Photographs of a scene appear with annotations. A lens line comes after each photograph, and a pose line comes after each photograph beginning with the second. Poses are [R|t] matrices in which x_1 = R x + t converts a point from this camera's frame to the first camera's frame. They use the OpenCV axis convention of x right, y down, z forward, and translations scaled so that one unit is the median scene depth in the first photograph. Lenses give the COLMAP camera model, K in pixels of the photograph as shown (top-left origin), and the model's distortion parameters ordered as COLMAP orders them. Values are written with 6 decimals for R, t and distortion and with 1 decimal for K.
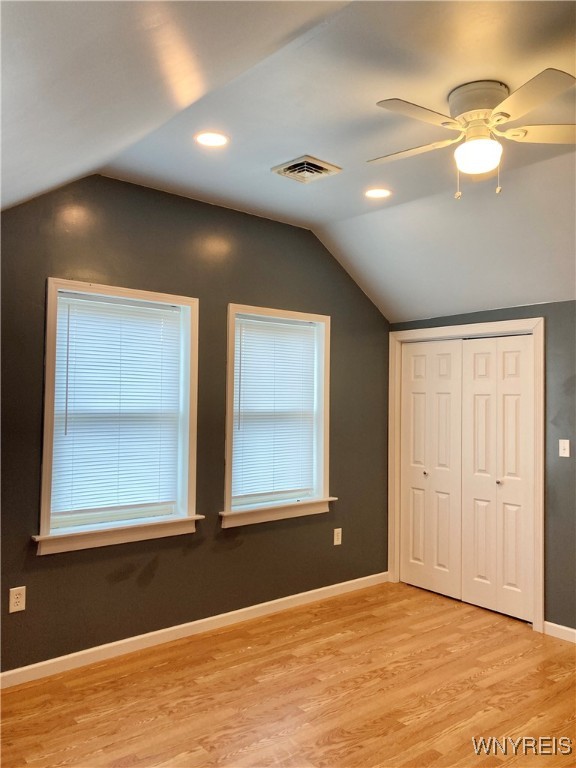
lens RADIAL K [[625.4, 0, 288.5], [0, 625.4, 384.8], [0, 0, 1]] dist [0.039429, -0.034310]
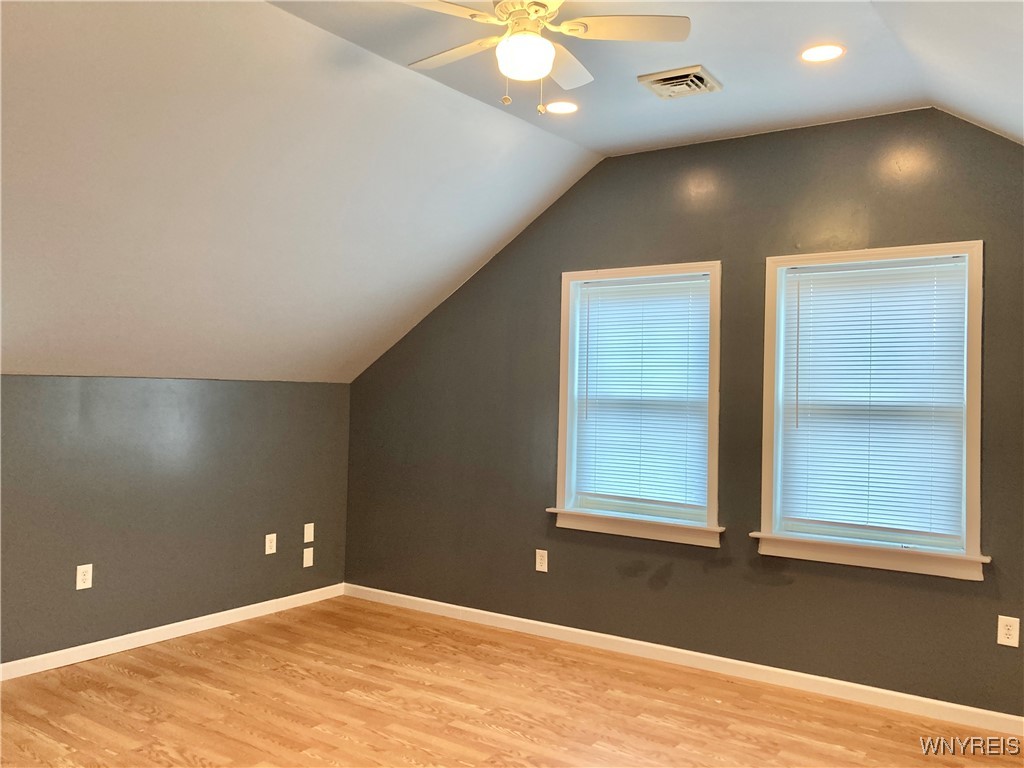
lens RADIAL K [[833.8, 0, 512.1], [0, 833.8, 383.7], [0, 0, 1]] dist [0.039429, -0.034310]
pose [[0.278991, -0.010221, -0.960239, 0.902318], [0.007887, 0.999934, -0.008352, 0.031182], [0.960261, -0.005244, 0.279053, 0.482260]]
